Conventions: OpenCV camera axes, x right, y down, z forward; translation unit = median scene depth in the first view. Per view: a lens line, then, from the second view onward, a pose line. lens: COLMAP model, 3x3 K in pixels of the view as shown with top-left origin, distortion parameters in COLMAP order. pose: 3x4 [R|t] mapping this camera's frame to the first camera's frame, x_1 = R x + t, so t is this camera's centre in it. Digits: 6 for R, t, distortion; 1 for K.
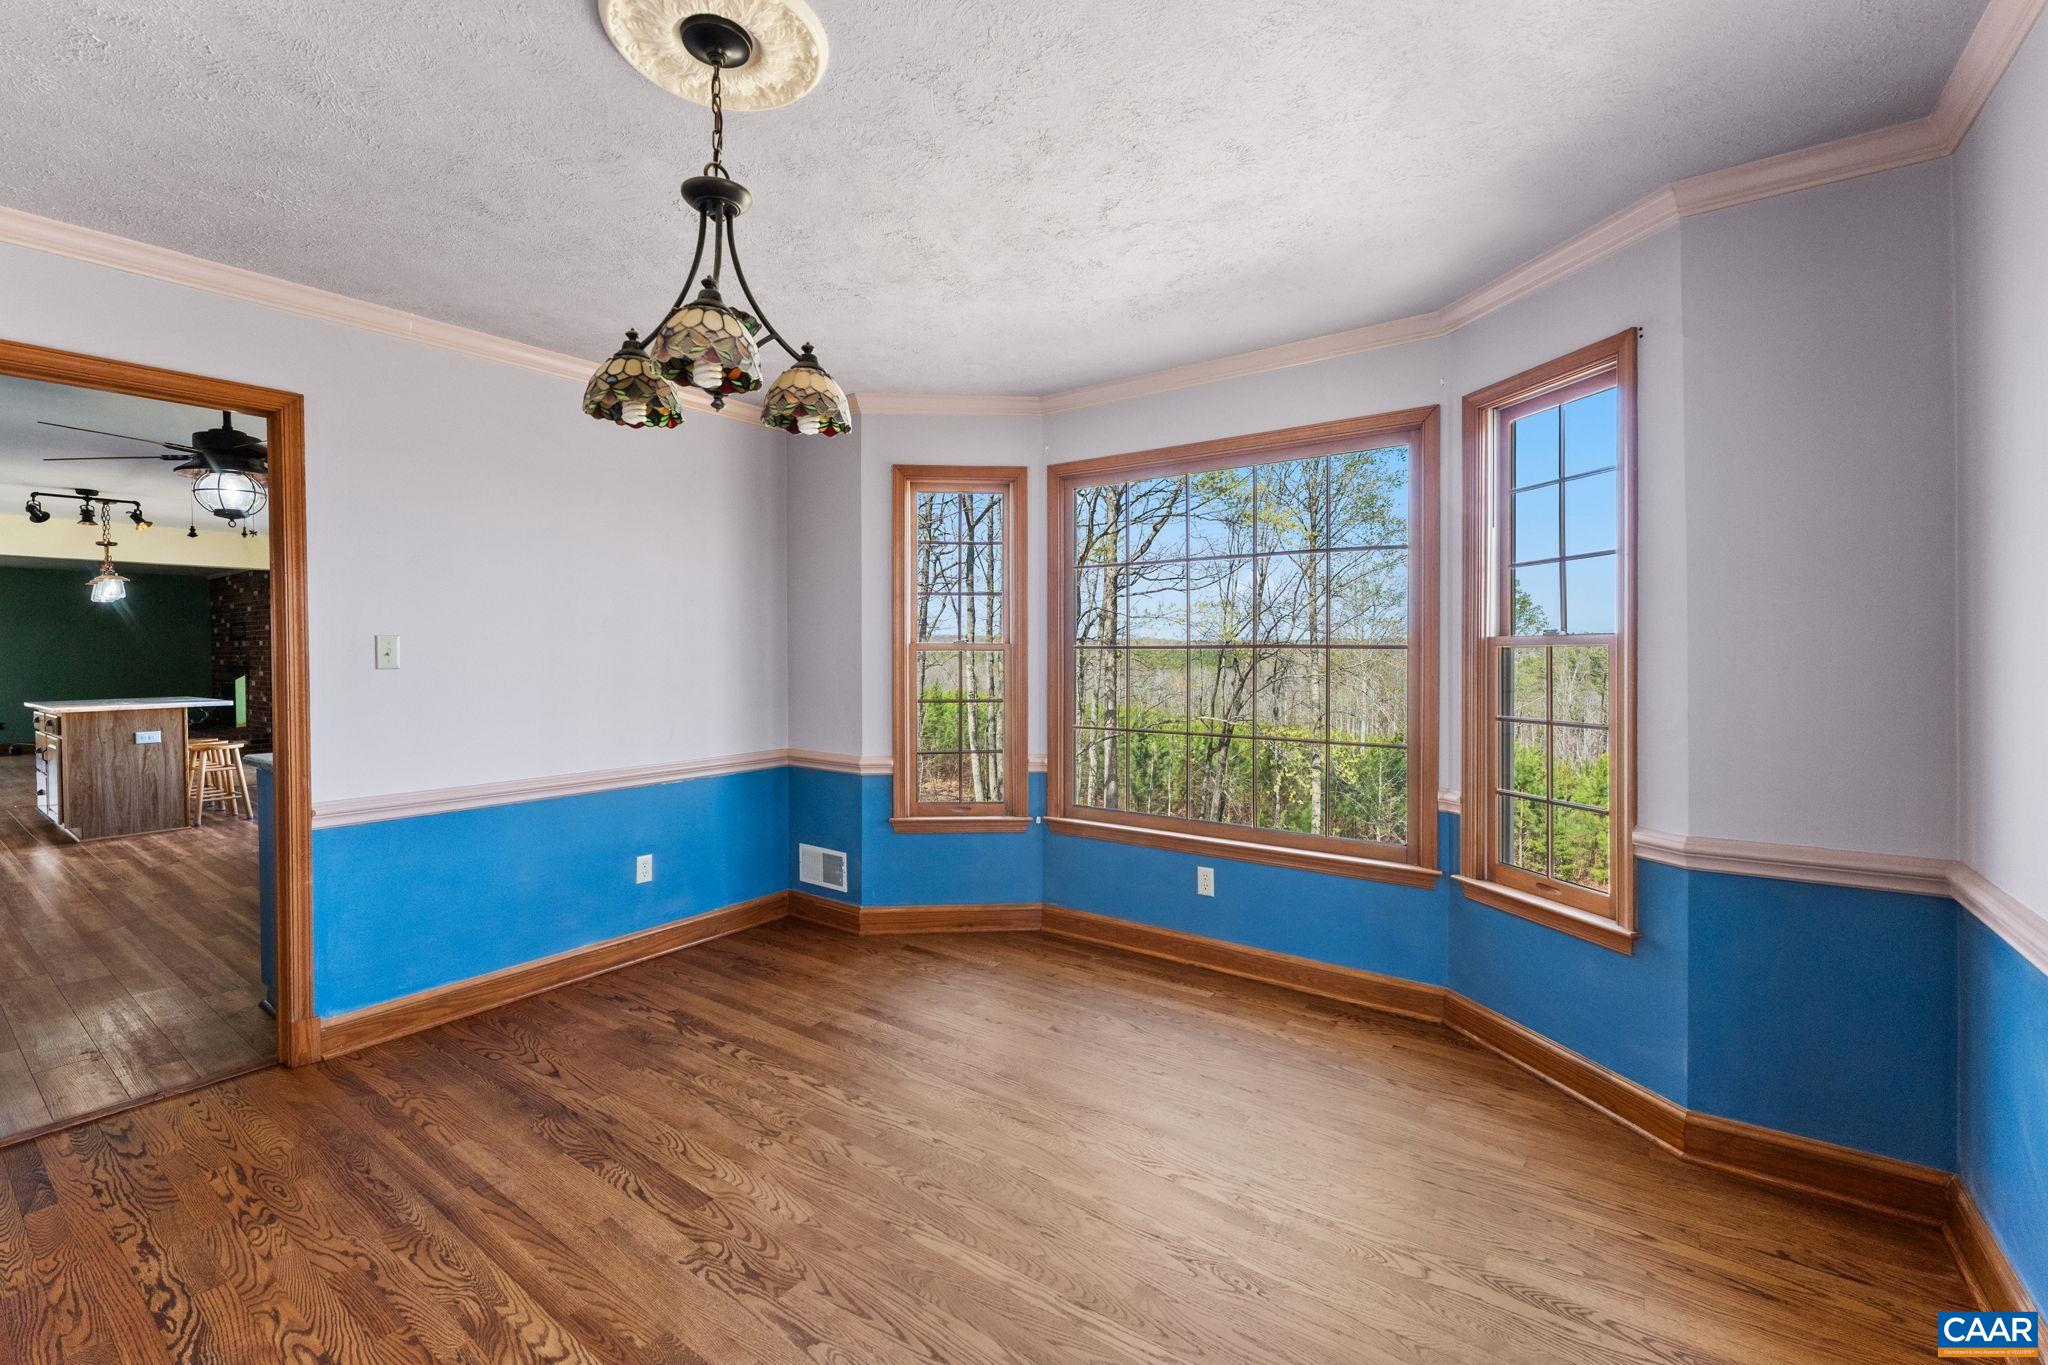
lens RADIAL K [[852.0, 0, 1009.2], [0, 852.0, 654.5], [0, 0, 1]] dist [0.000730, -0.000398]
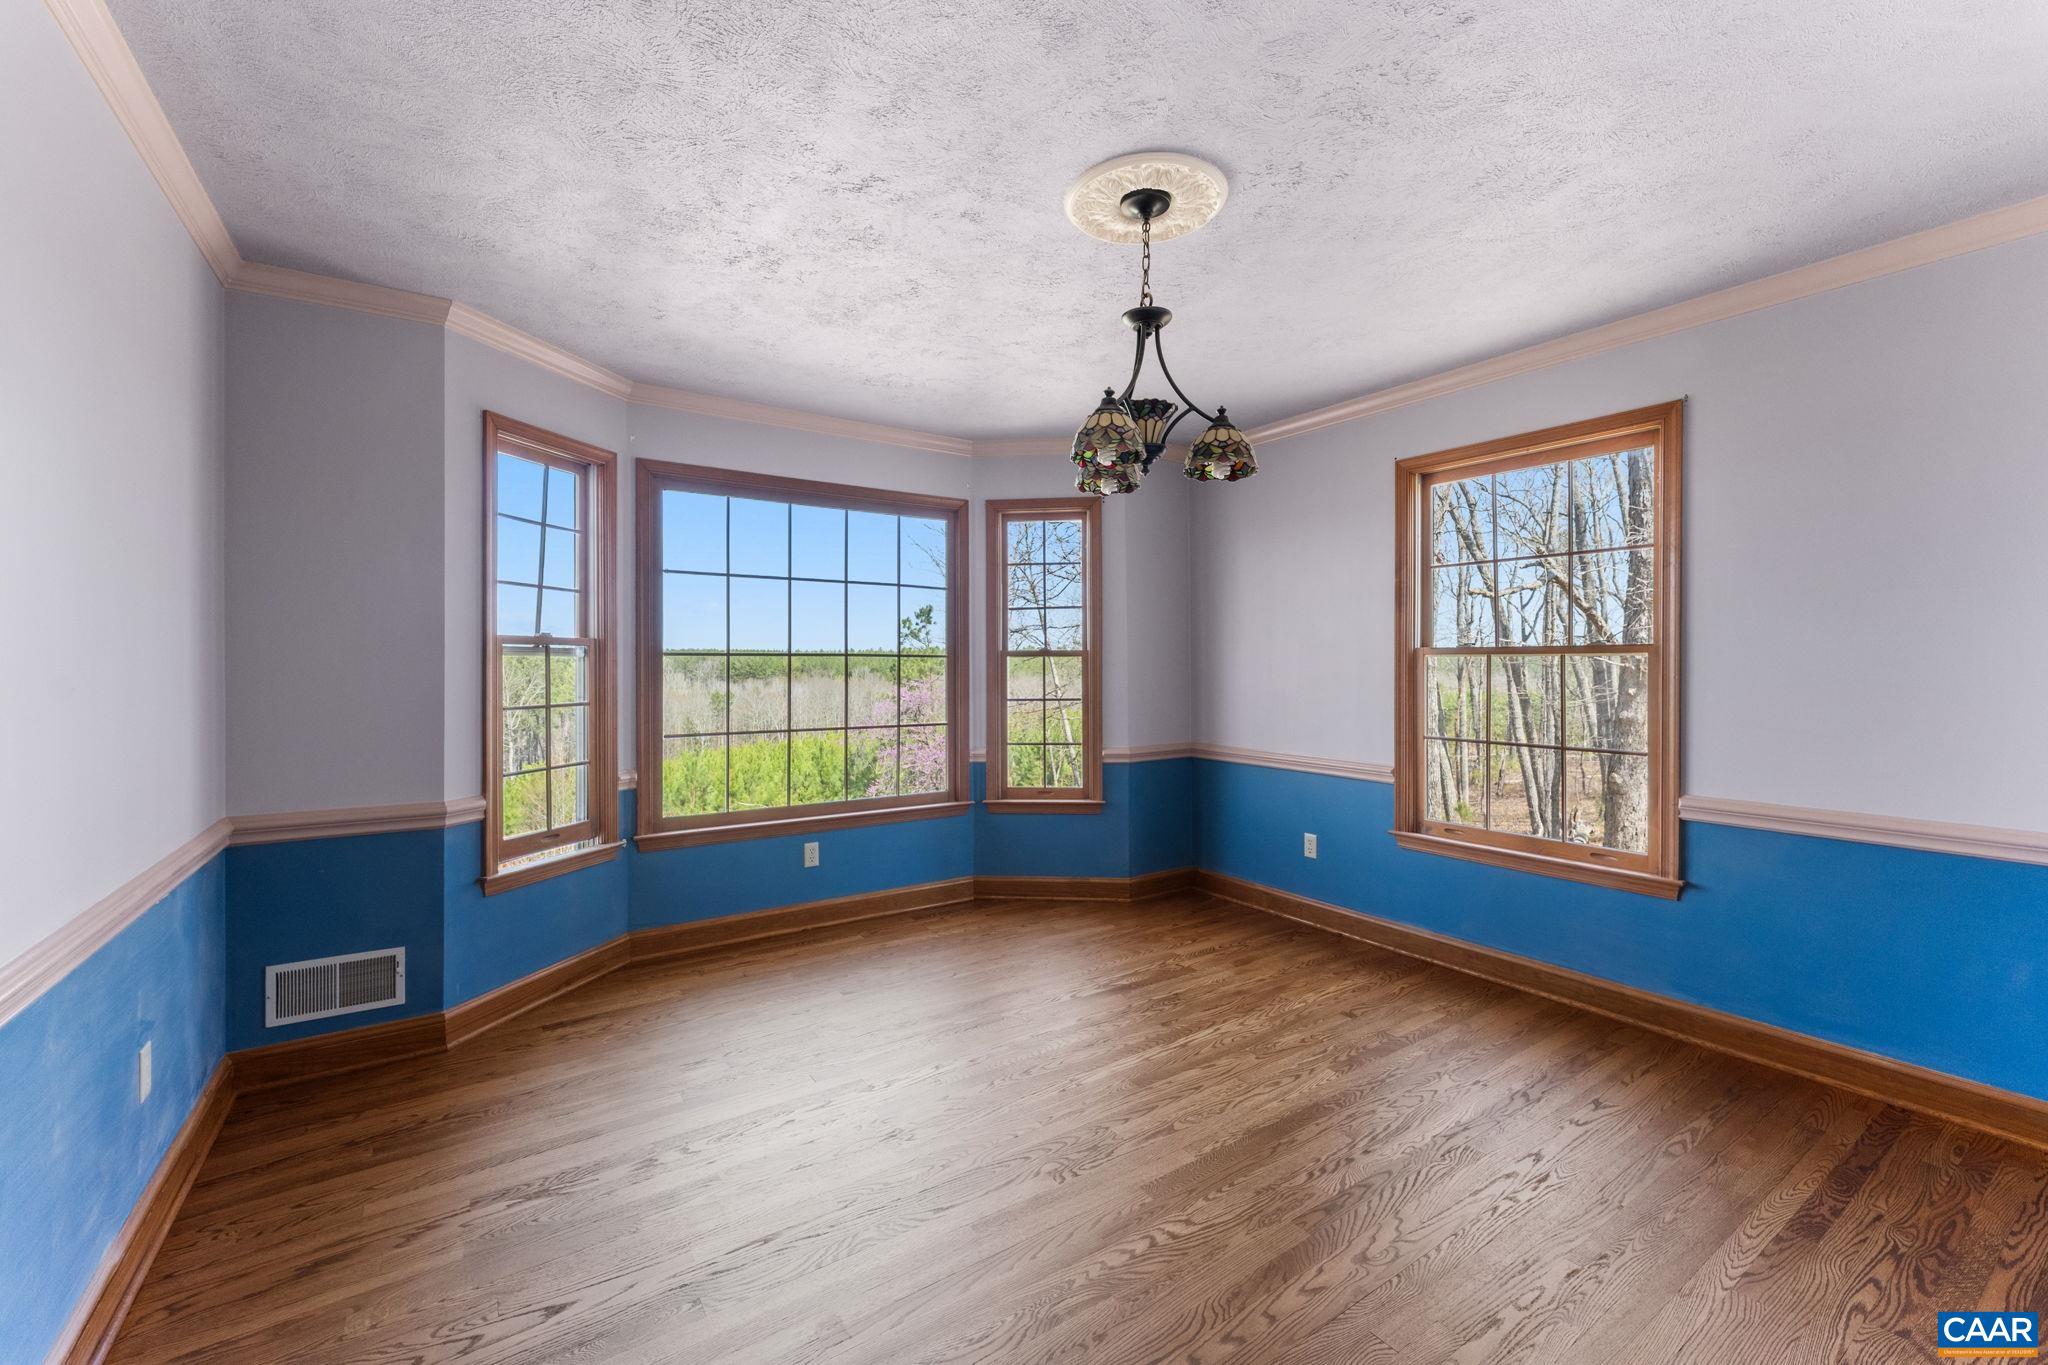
lens RADIAL K [[852.0, 0, 1009.2], [0, 852.0, 654.5], [0, 0, 1]] dist [0.000730, -0.000398]
pose [[0.337116, 0.009718, 0.941413, -0.848365], [0.000961, 0.999943, -0.010667, 0.004598], [-0.941463, 0.004500, 0.337087, 0.378493]]
